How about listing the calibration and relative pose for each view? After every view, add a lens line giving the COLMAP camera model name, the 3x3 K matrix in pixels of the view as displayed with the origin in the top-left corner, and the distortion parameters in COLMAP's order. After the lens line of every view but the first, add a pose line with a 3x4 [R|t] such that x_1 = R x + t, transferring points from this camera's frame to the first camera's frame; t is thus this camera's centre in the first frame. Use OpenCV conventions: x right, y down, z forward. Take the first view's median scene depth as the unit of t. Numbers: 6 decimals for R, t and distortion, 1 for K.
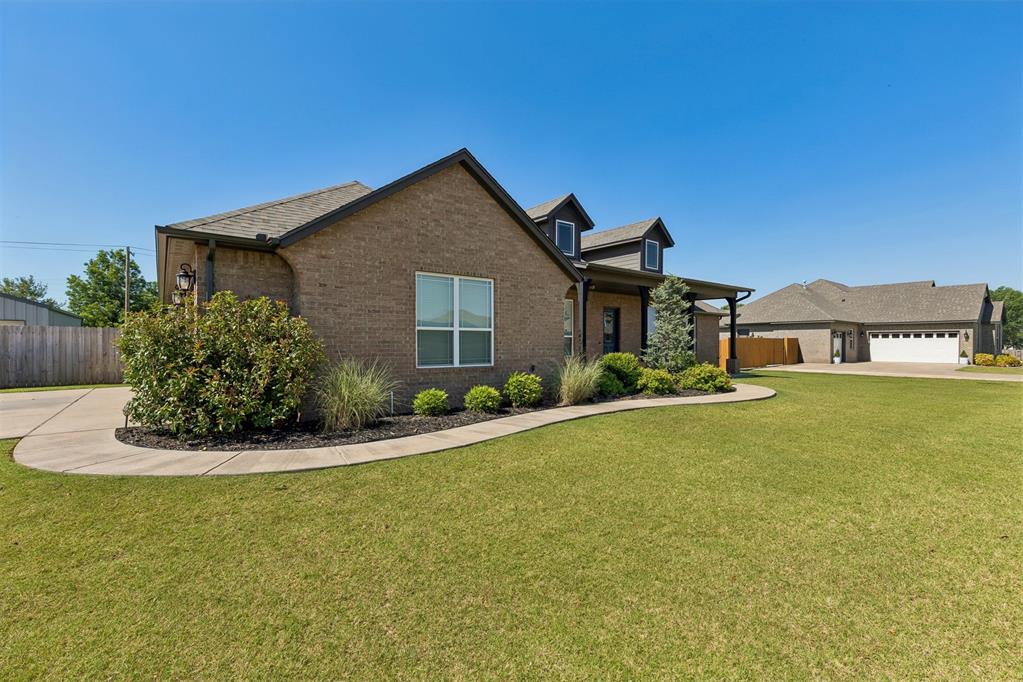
lens RADIAL K [[456.7, 0, 506.1], [0, 456.7, 342.6], [0, 0, 1]] dist [0.003086, 0.000309]
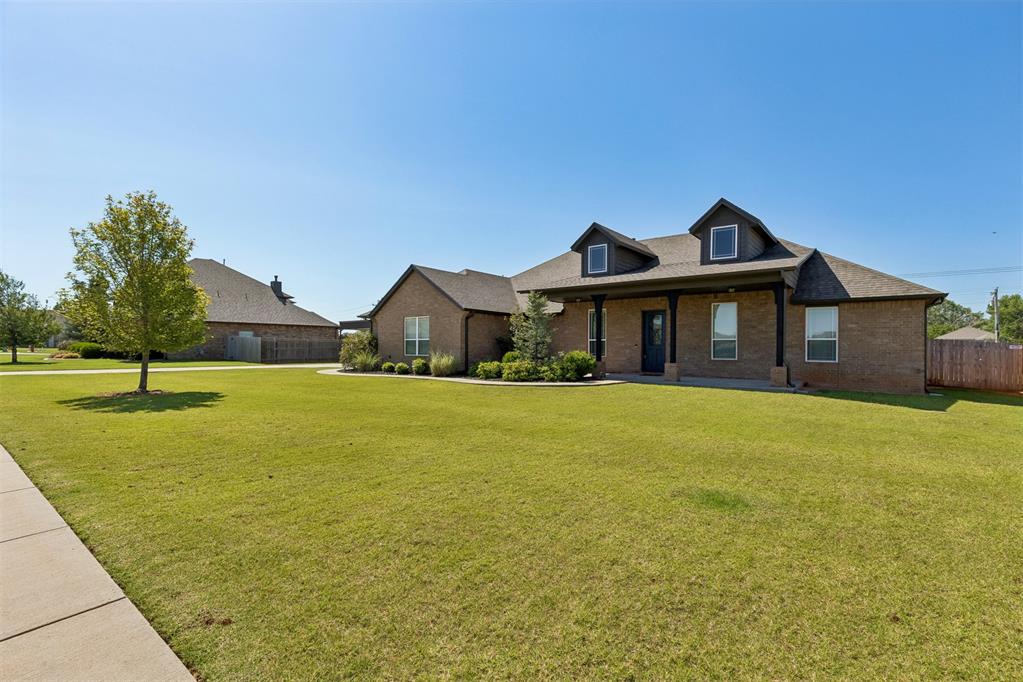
lens RADIAL K [[456.7, 0, 506.1], [0, 456.7, 342.6], [0, 0, 1]] dist [0.003086, 0.000309]
pose [[0.249379, -0.007384, -0.968378, 1.668847], [0.001123, 0.999972, -0.007335, 0.003553], [0.968405, 0.000742, 0.249380, 0.621682]]
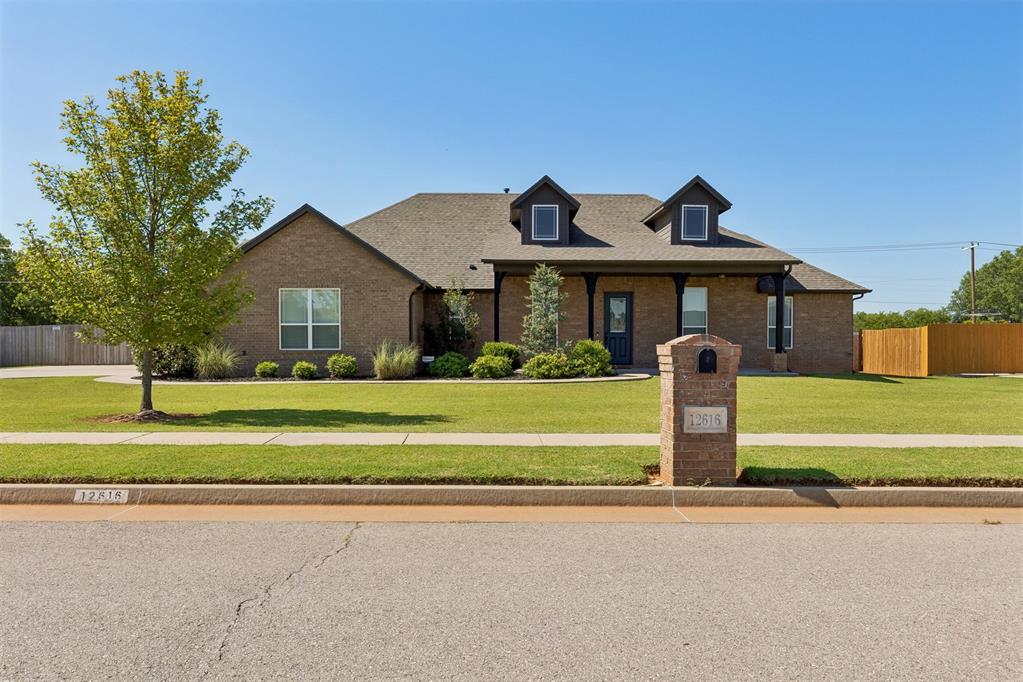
lens RADIAL K [[801.2, 0, 513.0], [0, 801.2, 357.0], [0, 0, 1]] dist [-0.003039, -0.000560]
pose [[0.808147, 0.012644, -0.588845, 1.417626], [0.004160, 0.999622, 0.027174, 0.005970], [0.588966, -0.024410, 0.807789, -0.516581]]
